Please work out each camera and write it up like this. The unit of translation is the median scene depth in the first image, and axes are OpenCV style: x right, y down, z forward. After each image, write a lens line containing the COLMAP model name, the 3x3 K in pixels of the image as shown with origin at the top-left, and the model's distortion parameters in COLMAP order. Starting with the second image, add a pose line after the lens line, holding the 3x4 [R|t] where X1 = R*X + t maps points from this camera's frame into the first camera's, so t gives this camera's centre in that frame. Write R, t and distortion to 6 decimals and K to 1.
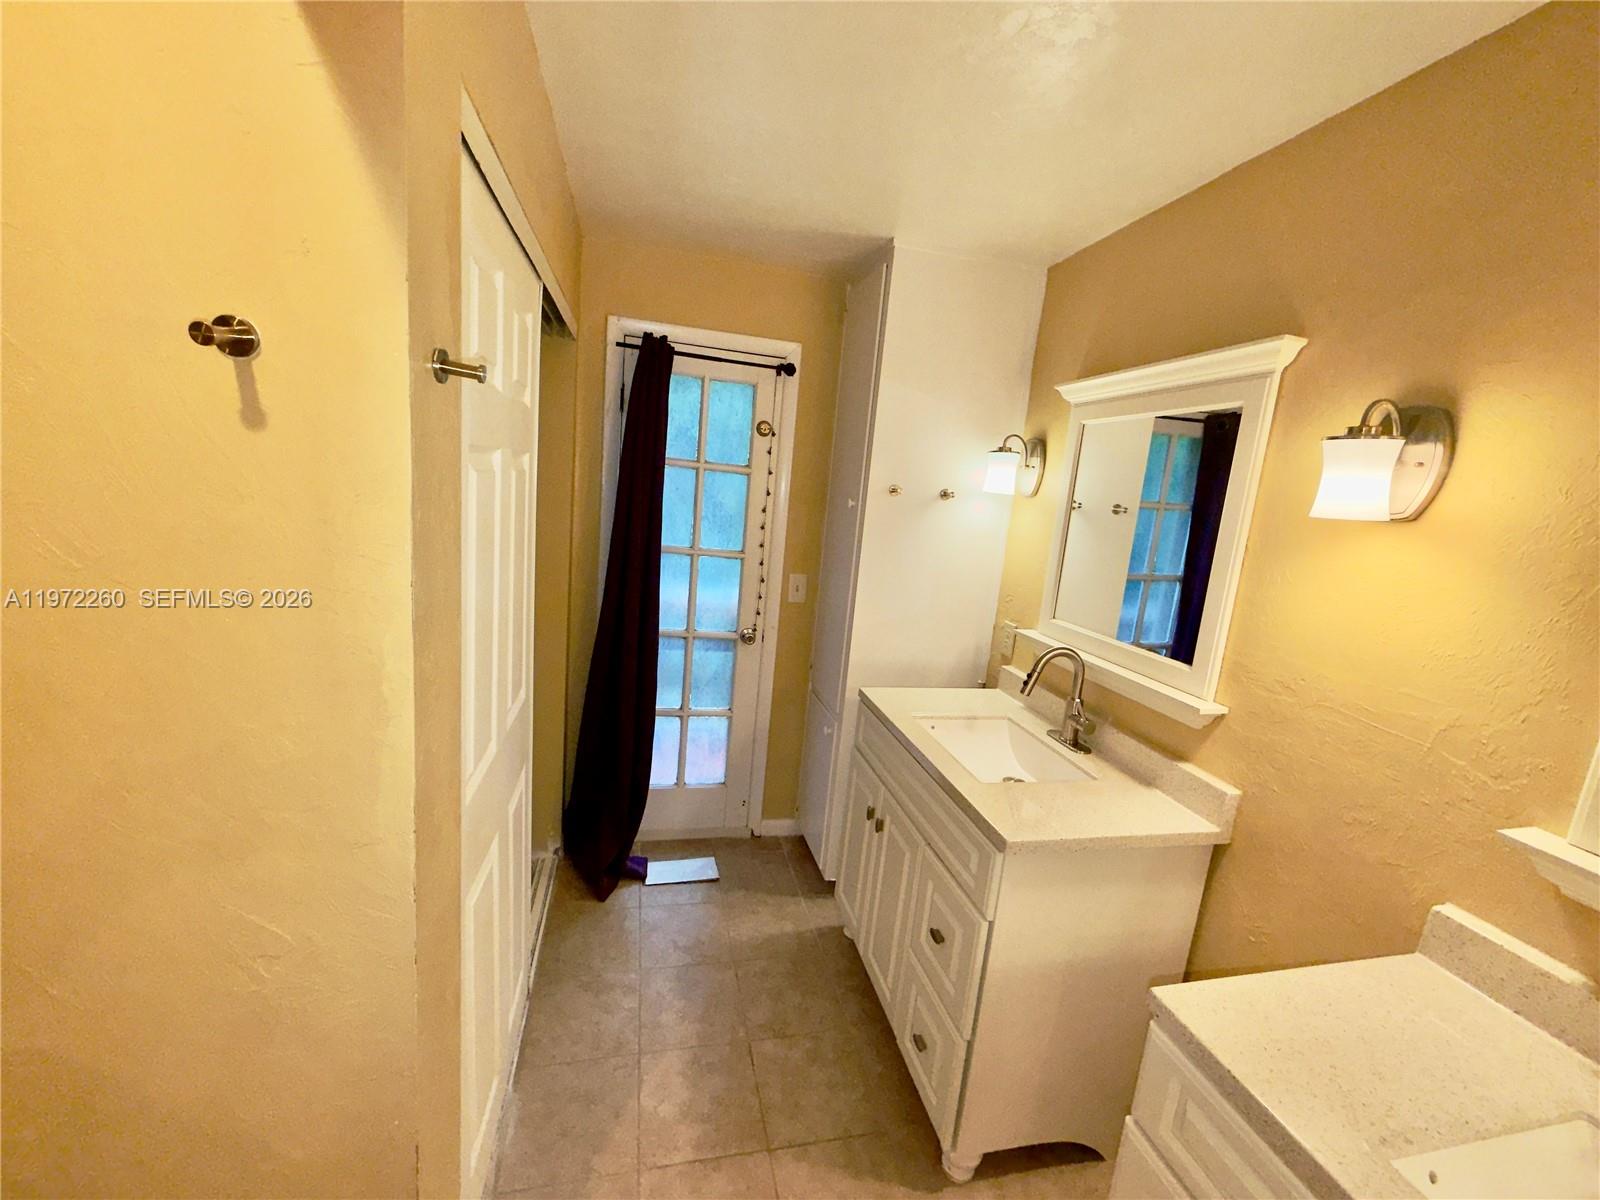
lens RADIAL K [[636.2, 0, 792.6], [0, 636.2, 594.7], [0, 0, 1]] dist [-0.014808, -0.000003]
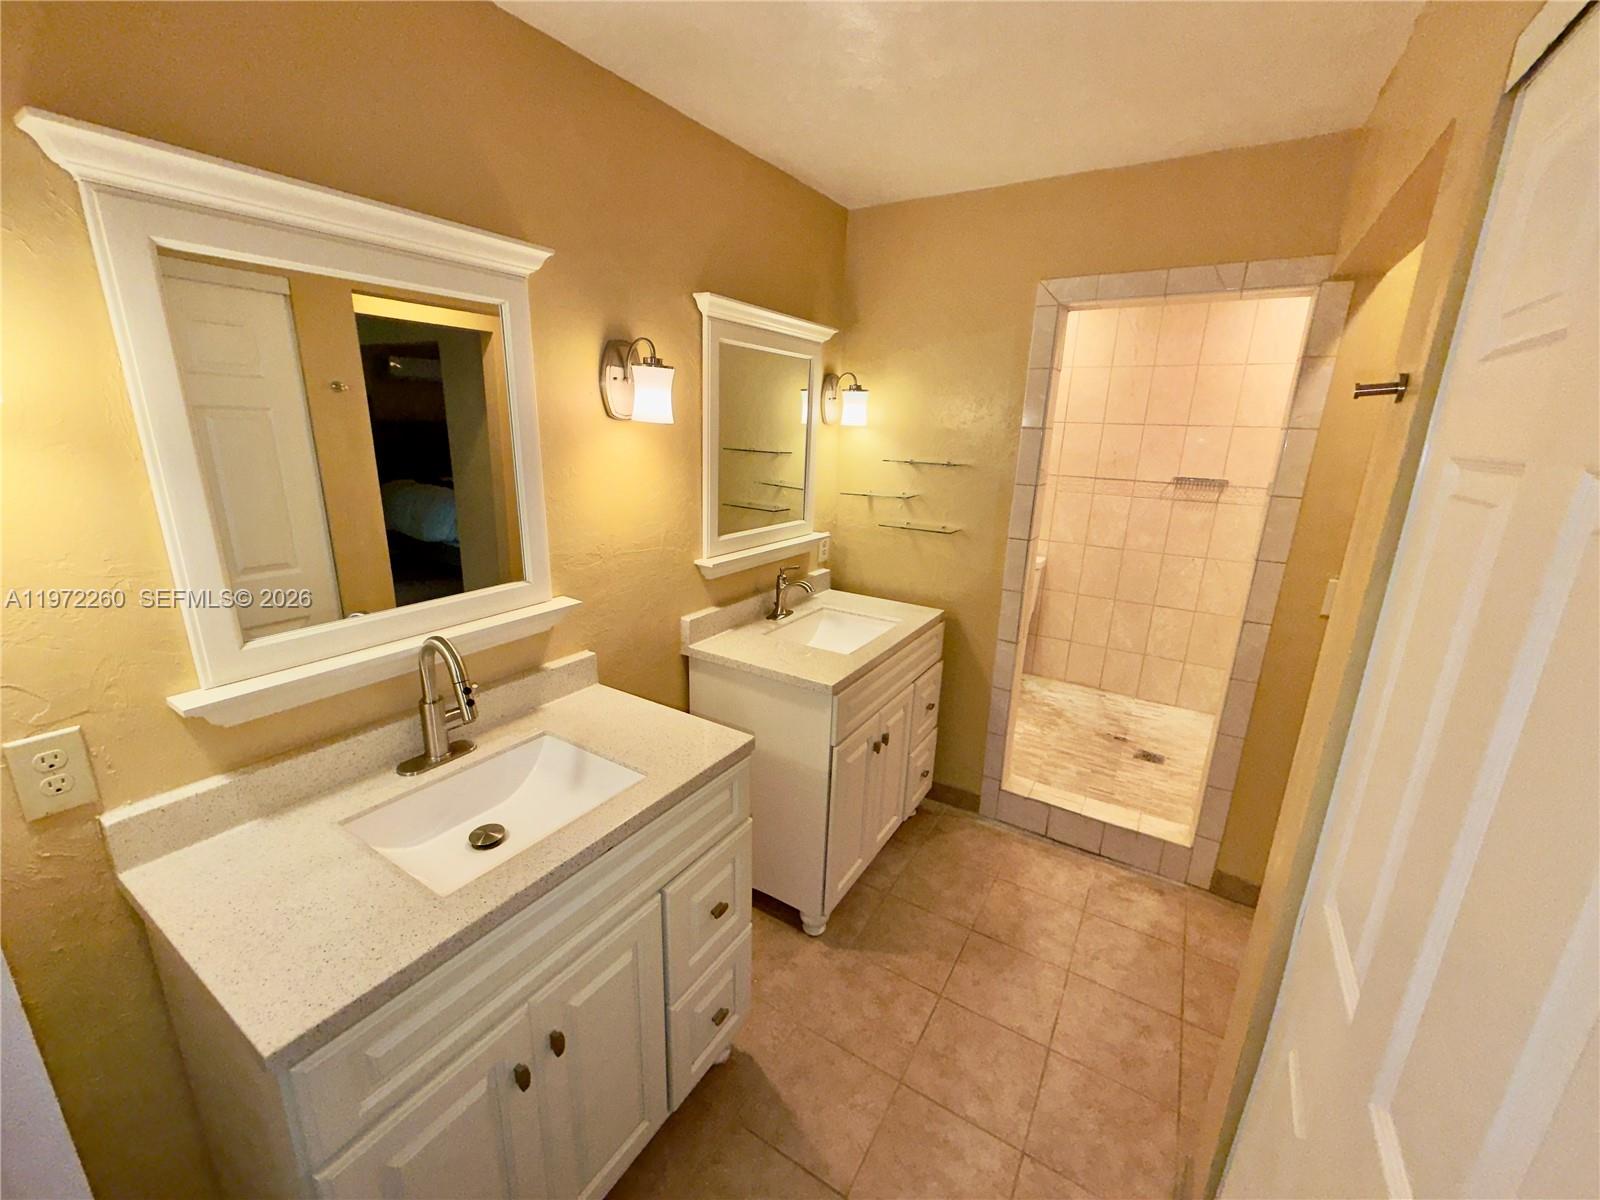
lens RADIAL K [[636.2, 0, 790.7], [0, 636.2, 606.2], [0, 0, 1]] dist [-0.014808, -0.000003]
pose [[-0.700167, -0.288316, 0.653178, -0.319596], [0.040000, 0.897563, 0.439067, -0.265793], [-0.712858, 0.333547, -0.616911, 1.300911]]
